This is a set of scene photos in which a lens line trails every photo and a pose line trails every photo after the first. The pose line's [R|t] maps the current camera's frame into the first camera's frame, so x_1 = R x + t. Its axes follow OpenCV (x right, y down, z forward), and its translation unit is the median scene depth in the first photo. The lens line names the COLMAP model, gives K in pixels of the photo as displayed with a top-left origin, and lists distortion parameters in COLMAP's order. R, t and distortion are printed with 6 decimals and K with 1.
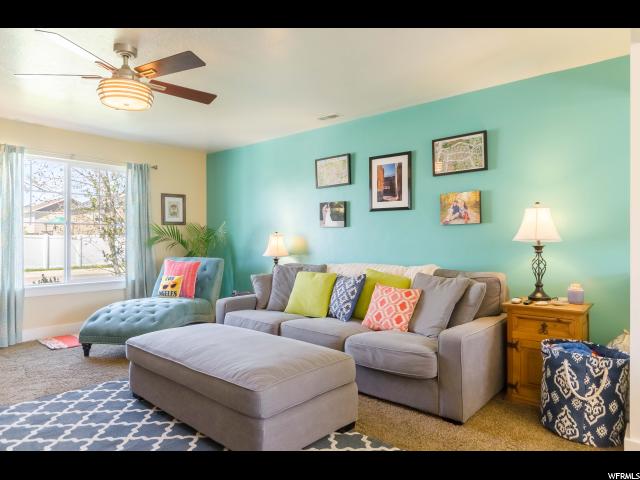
lens RADIAL K [[412.8, 0, 320.0], [0, 412.8, 240.0], [0, 0, 1]] dist [-0.001071, -0.001042]
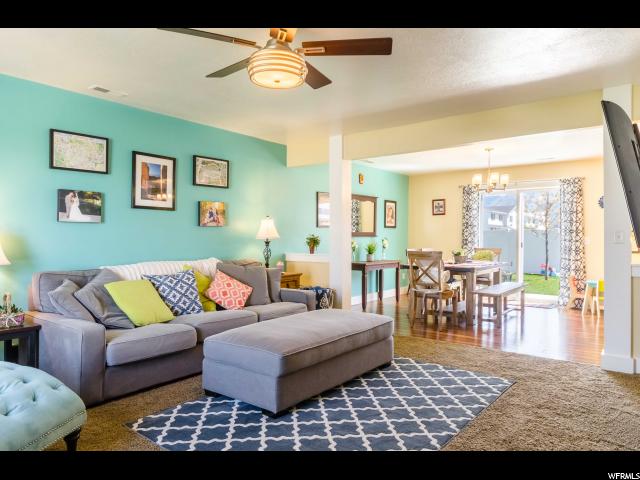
lens RADIAL K [[427.4, 0, 320.0], [0, 427.4, 240.0], [0, 0, 1]] dist [-0.002042, -0.000565]
pose [[-0.052778, 0.009625, 0.998560, -0.881009], [0.018207, 0.999797, -0.008674, 0.019987], [-0.998440, 0.017723, -0.052943, 0.634059]]
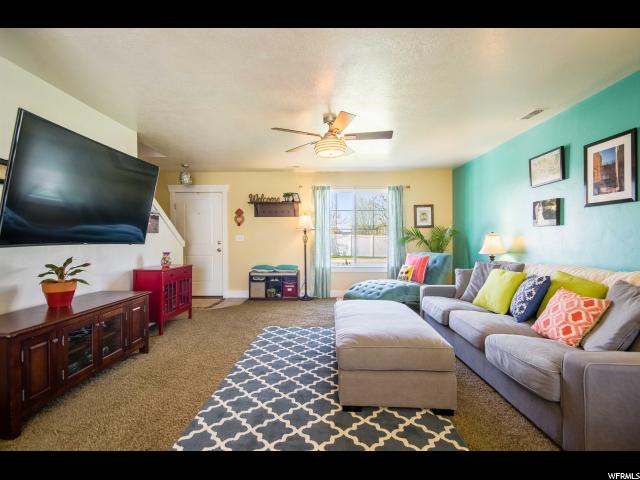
lens RADIAL K [[313.8, 0, 320.0], [0, 313.8, 240.0], [0, 0, 1]] dist [0.031041, -0.000077]
pose [[0.633637, 0.003114, -0.773624, 0.296376], [-0.001462, 0.999995, 0.002828, 0.000145], [0.773629, -0.000661, 0.633638, 0.128629]]
